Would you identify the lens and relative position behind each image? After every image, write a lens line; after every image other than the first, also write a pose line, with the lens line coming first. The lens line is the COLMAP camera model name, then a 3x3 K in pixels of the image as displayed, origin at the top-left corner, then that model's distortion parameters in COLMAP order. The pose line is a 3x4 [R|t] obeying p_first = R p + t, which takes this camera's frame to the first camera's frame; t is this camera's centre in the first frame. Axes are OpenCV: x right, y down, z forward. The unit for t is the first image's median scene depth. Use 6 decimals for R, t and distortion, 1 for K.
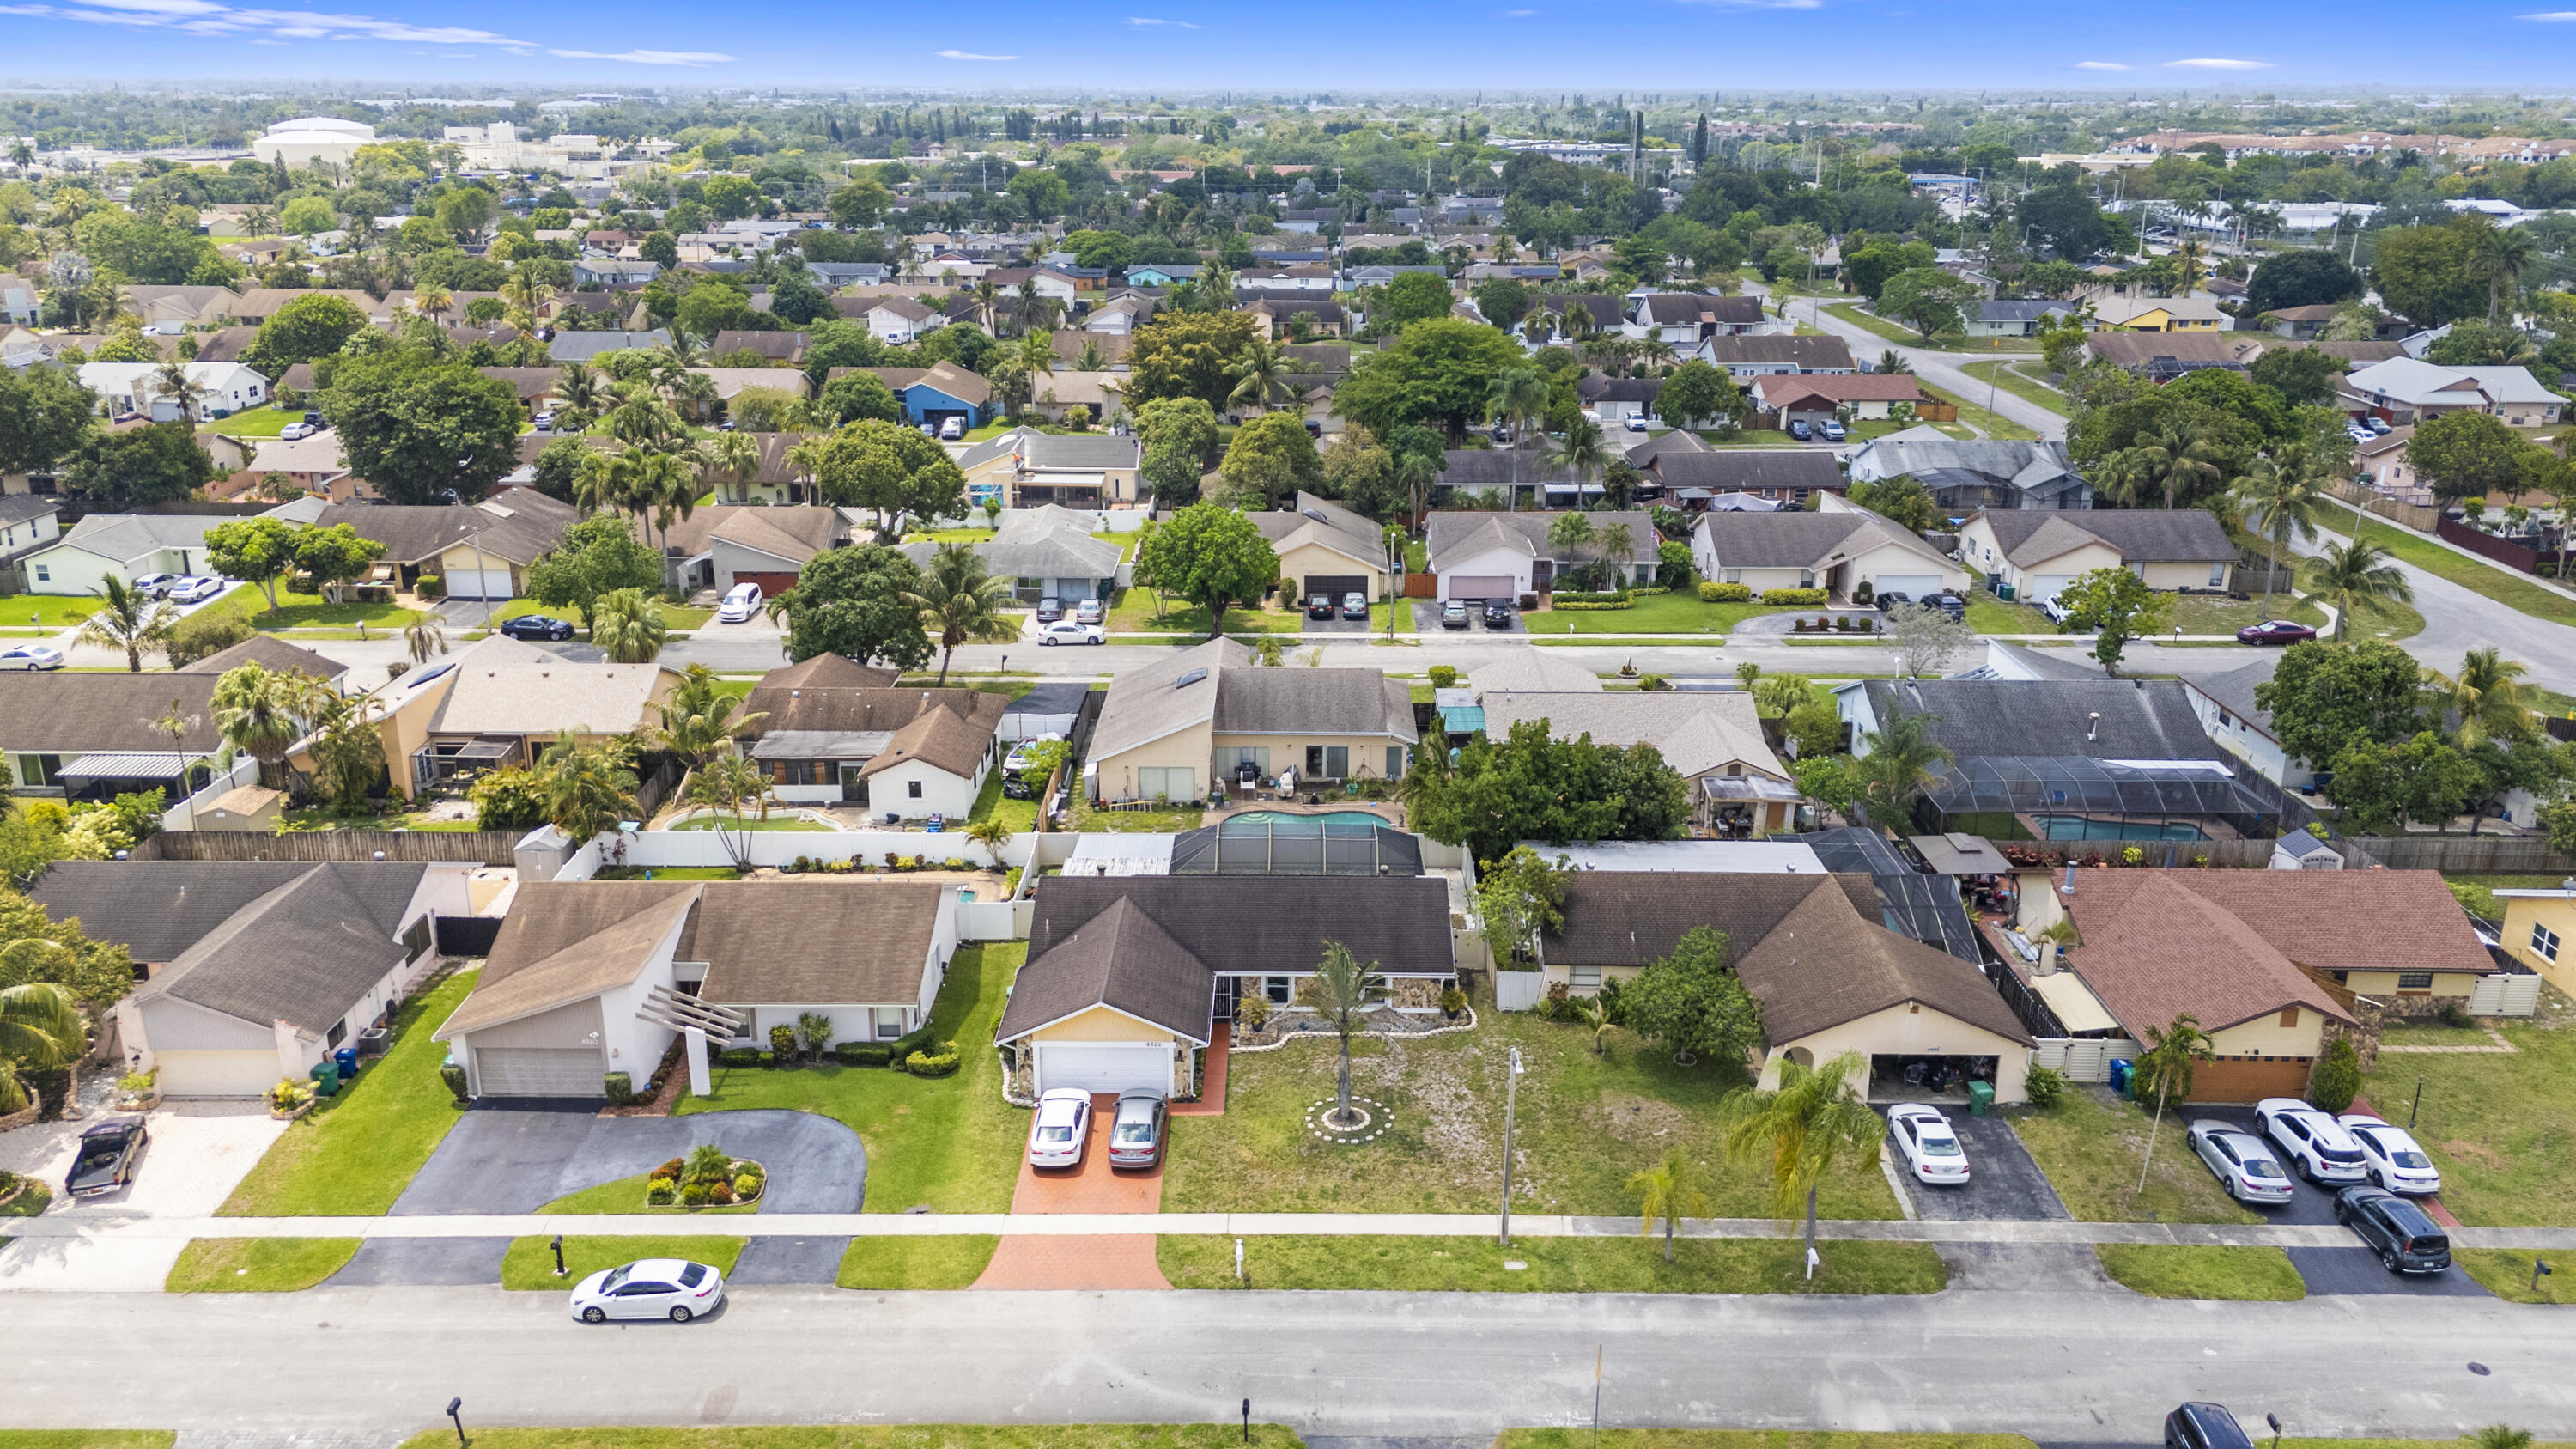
lens RADIAL K [[1902.1, 0, 1301.9], [0, 1902.1, 733.0], [0, 0, 1]] dist [0.084035, -0.084111]
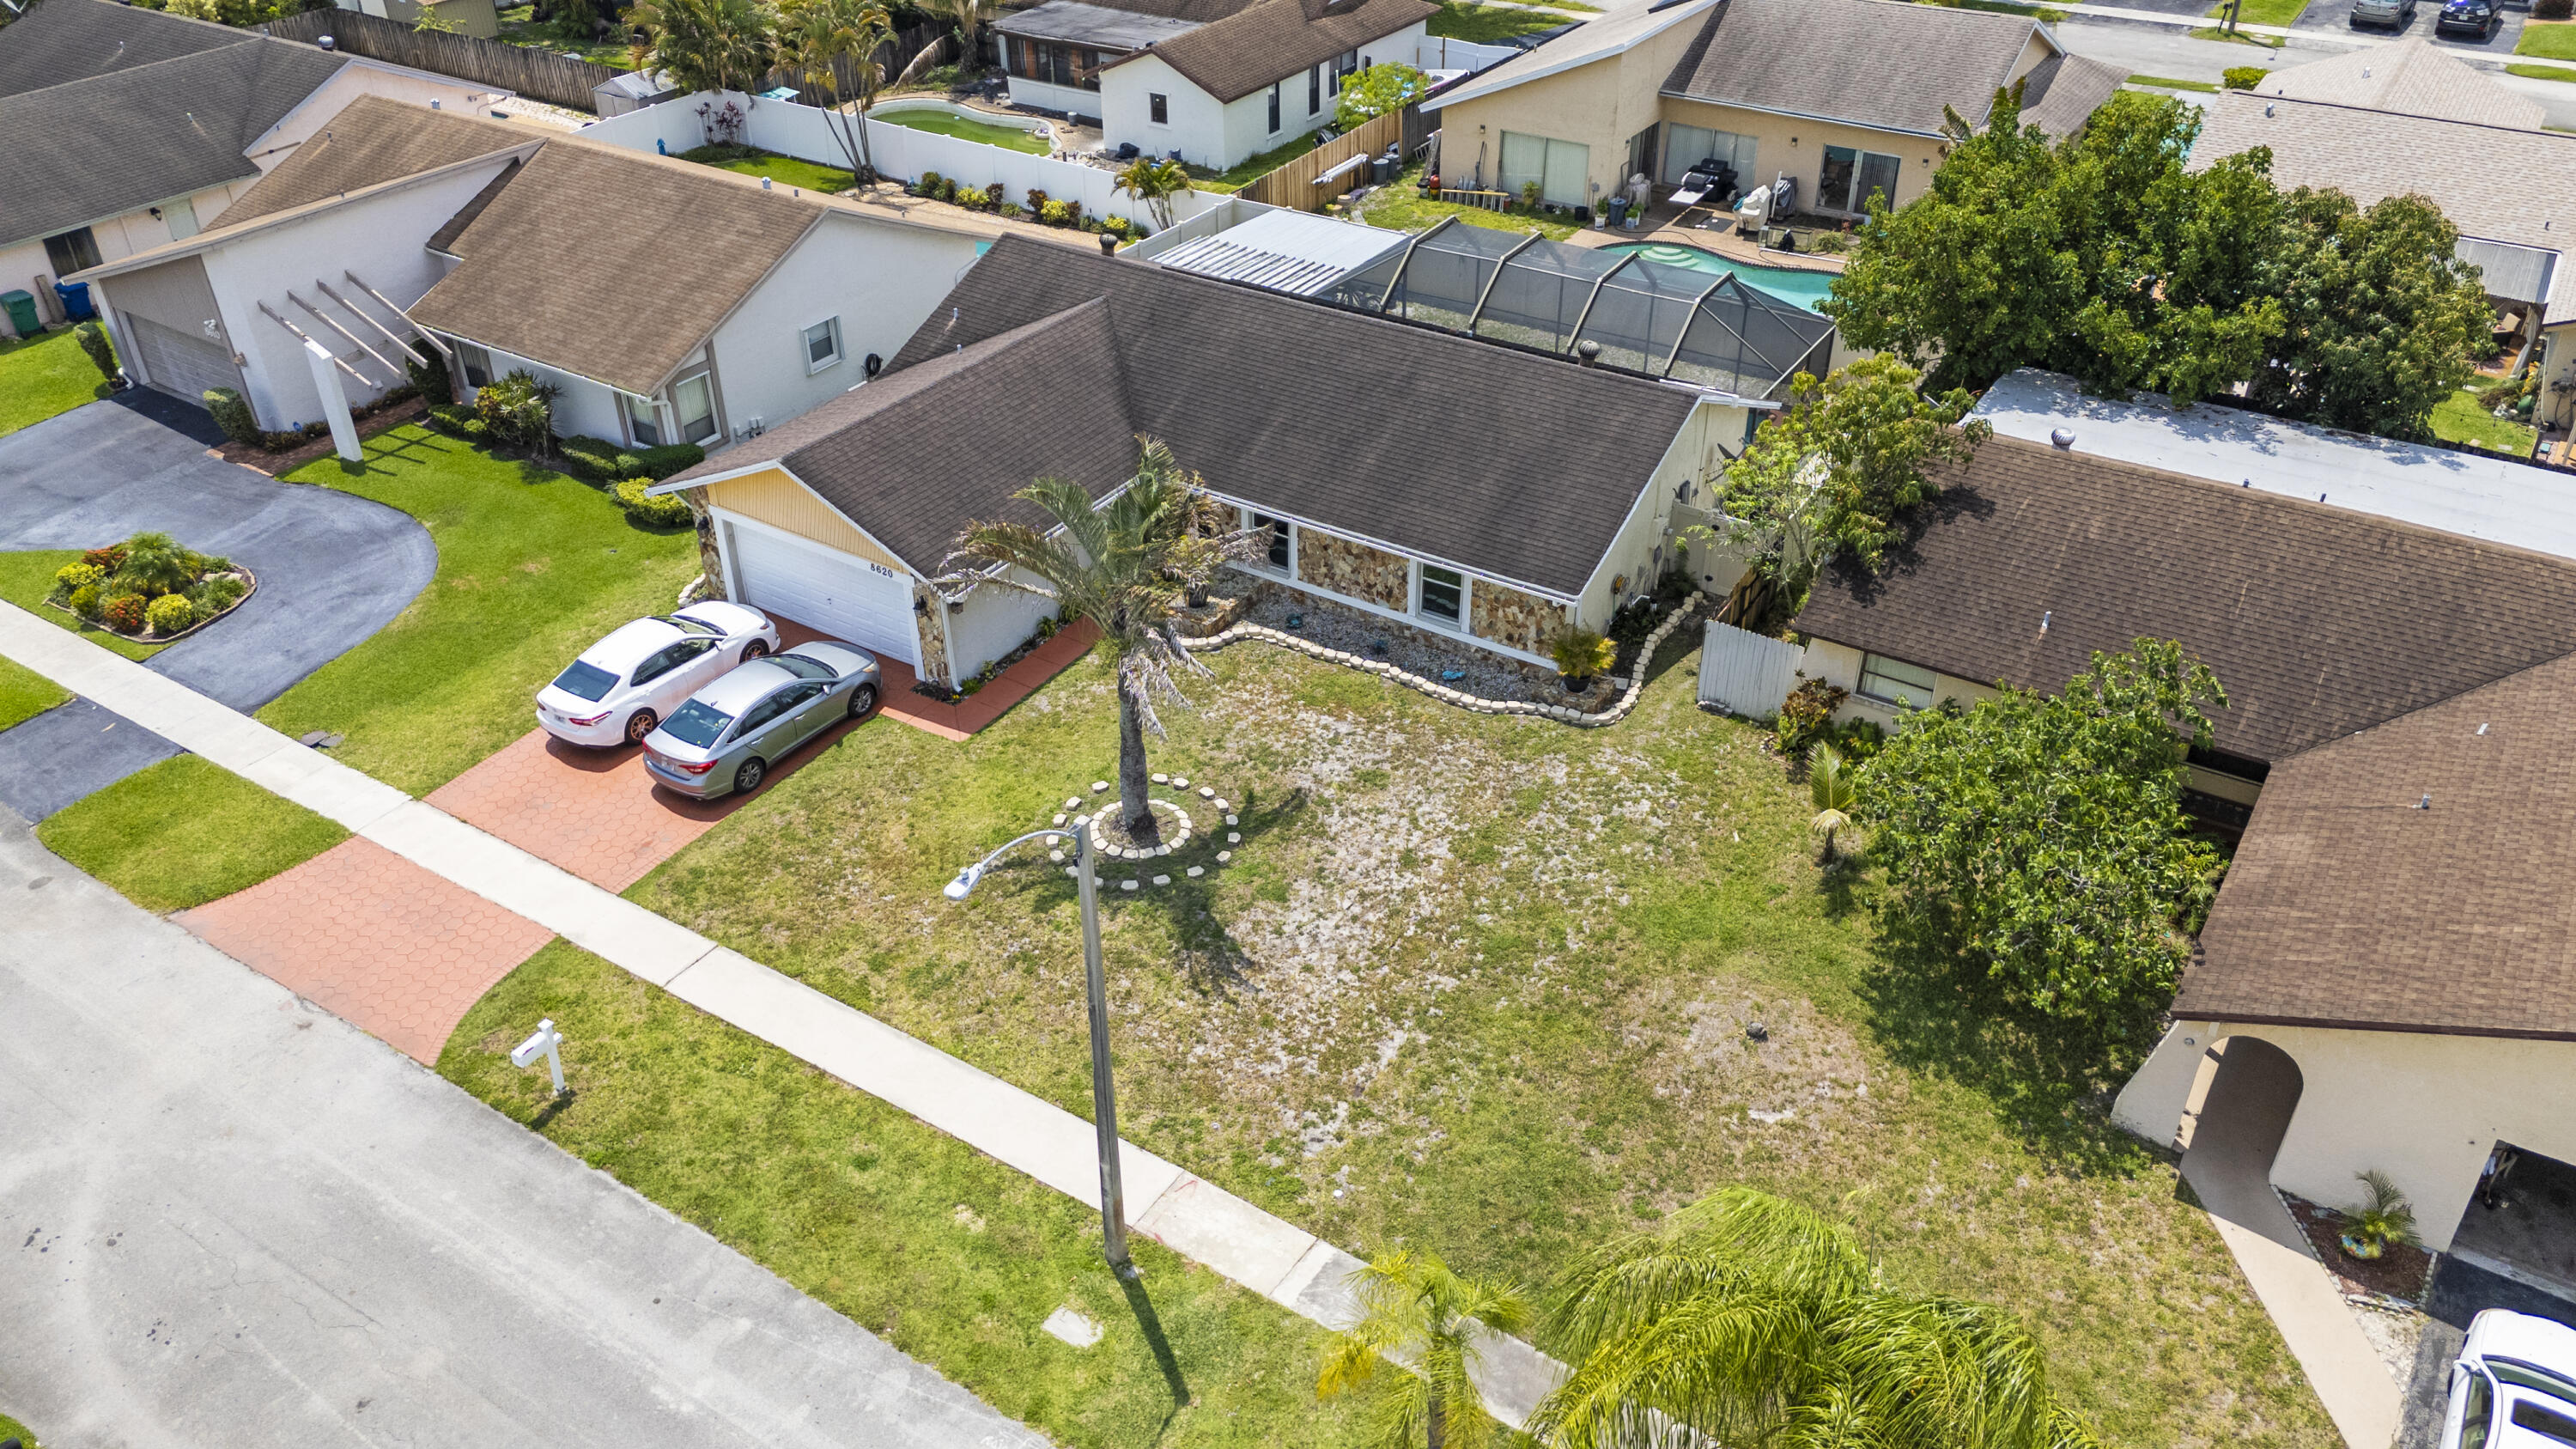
lens RADIAL K [[1902.1, 0, 1301.9], [0, 1902.1, 733.0], [0, 0, 1]] dist [0.084035, -0.084111]
pose [[0.842476, 0.291366, -0.453145, 0.253880], [-0.163230, 0.939645, 0.300706, 0.034697], [0.513411, -0.179371, 0.839187, 0.625085]]
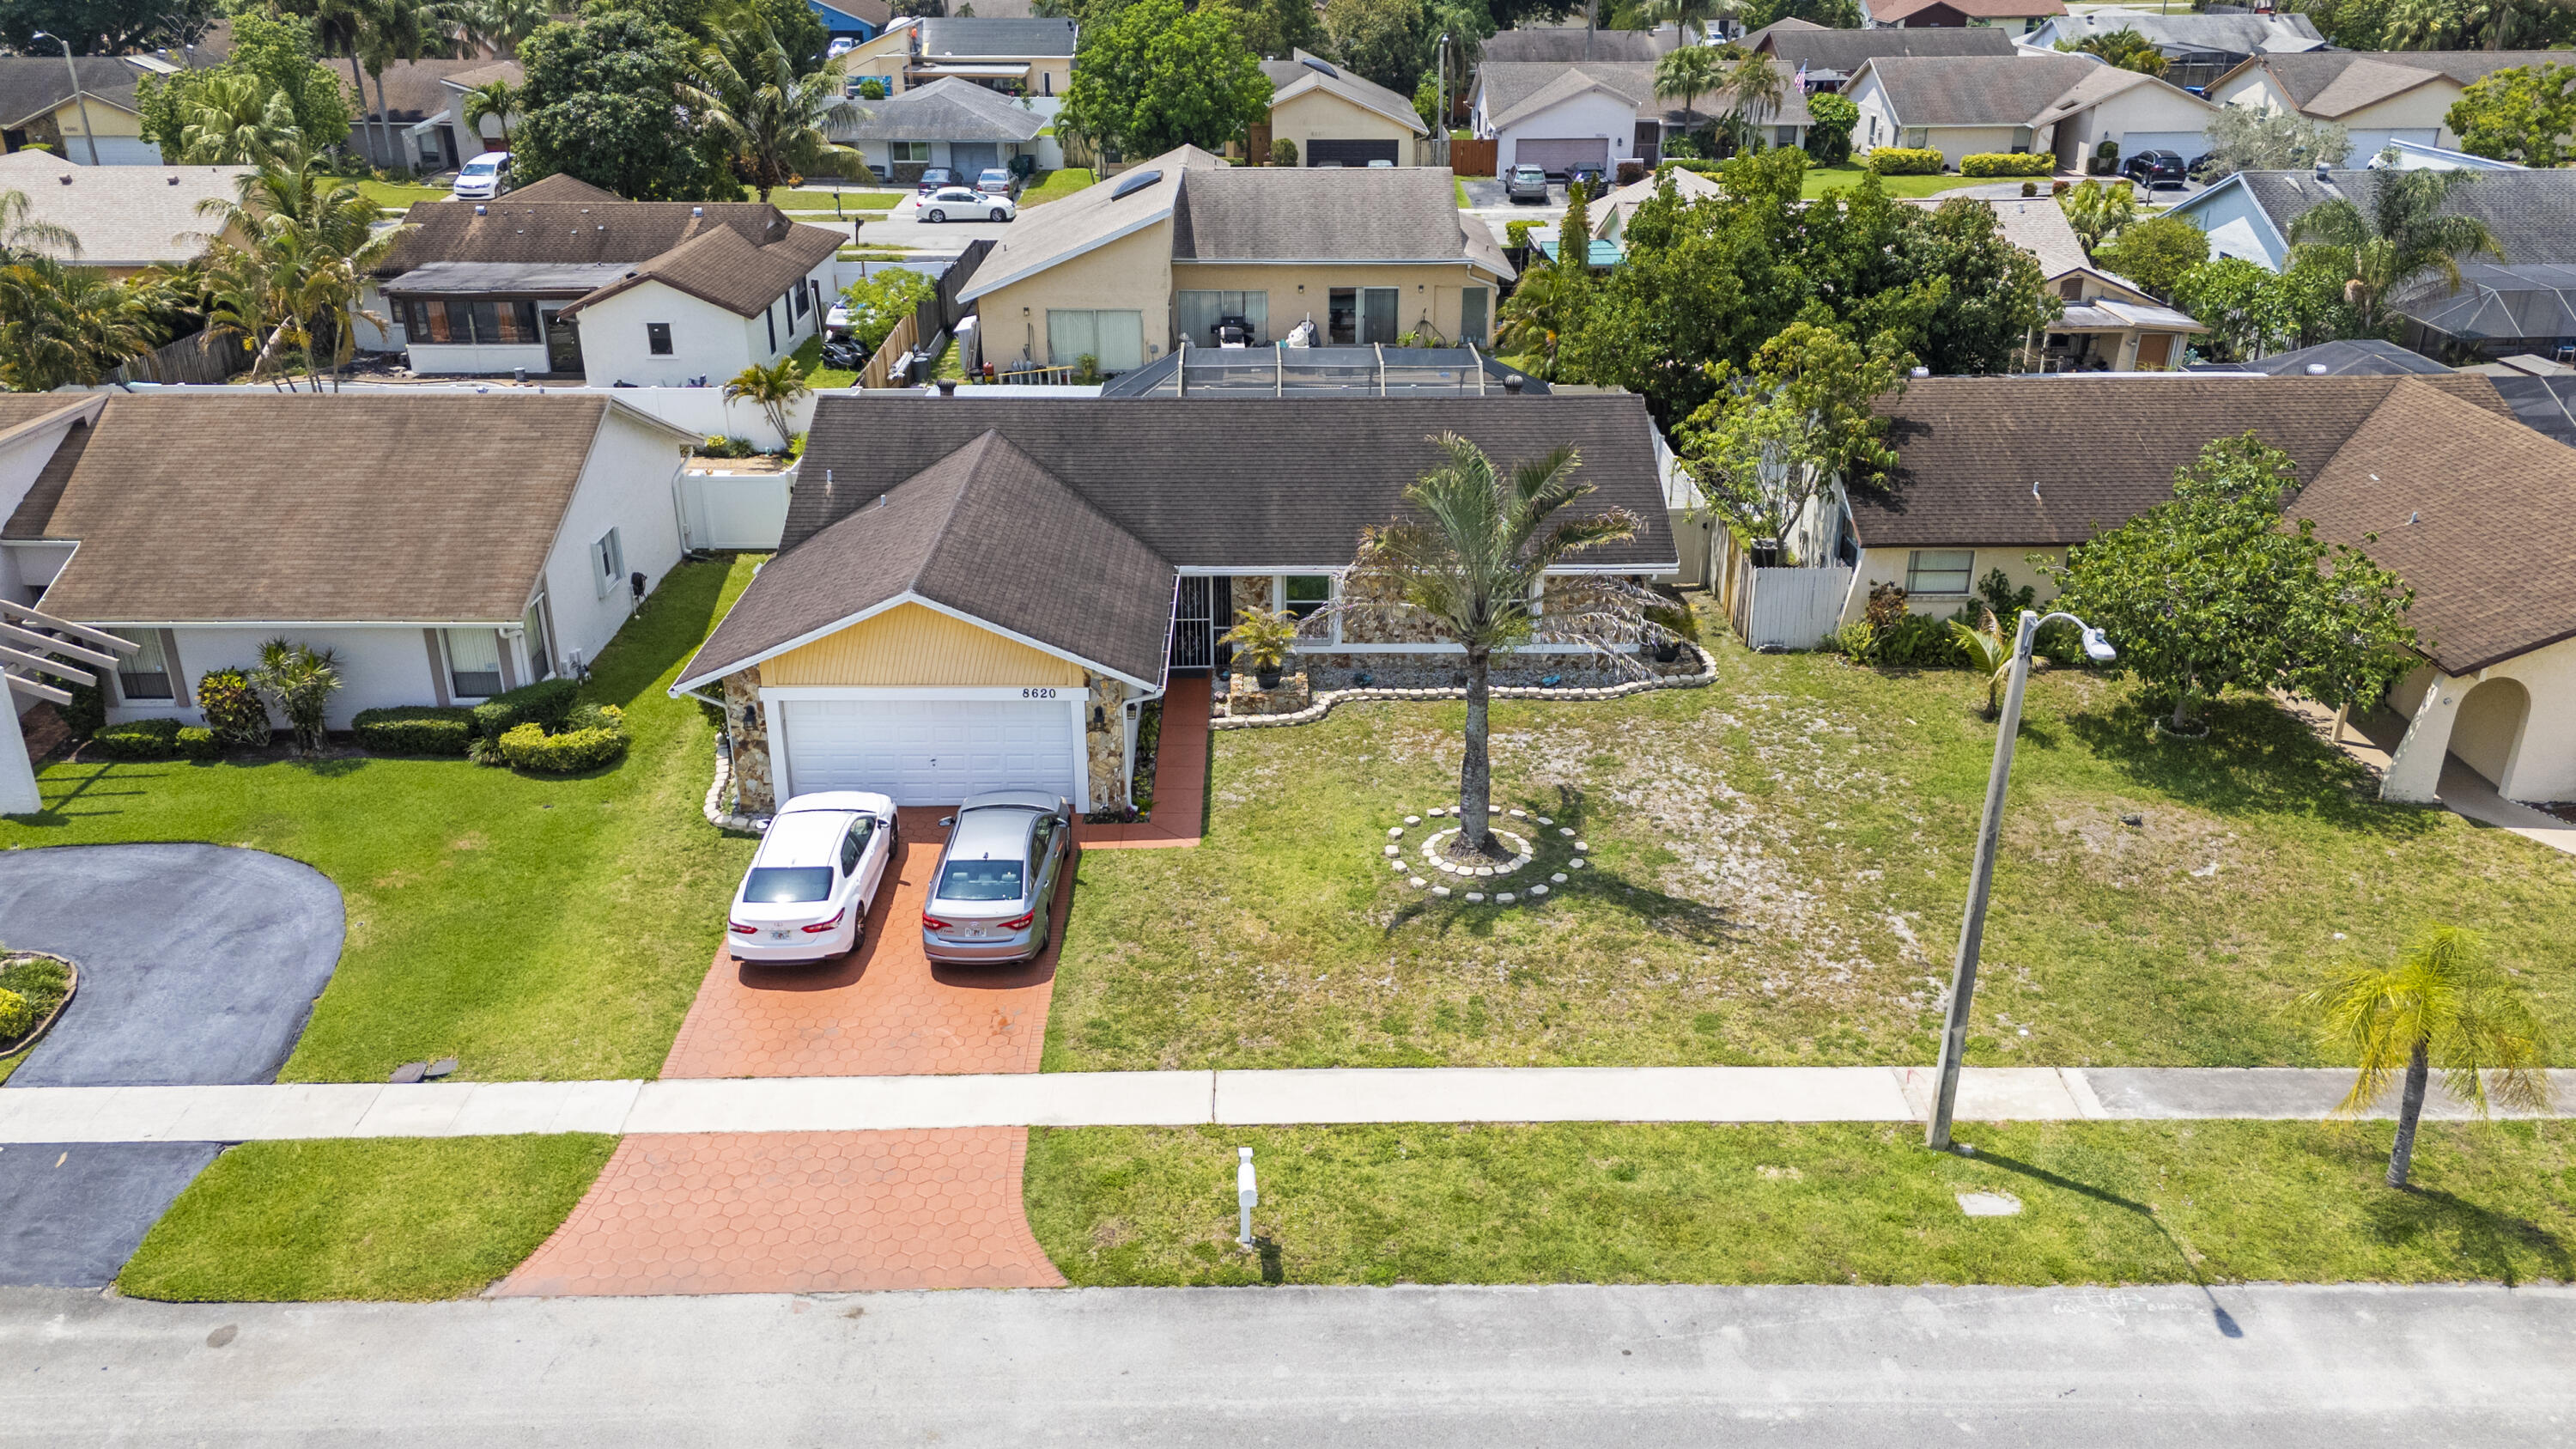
lens RADIAL K [[1902.1, 0, 1301.9], [0, 1902.1, 733.0], [0, 0, 1]] dist [0.084035, -0.084111]
pose [[0.999873, -0.010146, 0.012320, -0.022105], [0.008930, 0.995436, 0.095013, 0.130688], [-0.013228, -0.094891, 0.995400, 0.555558]]
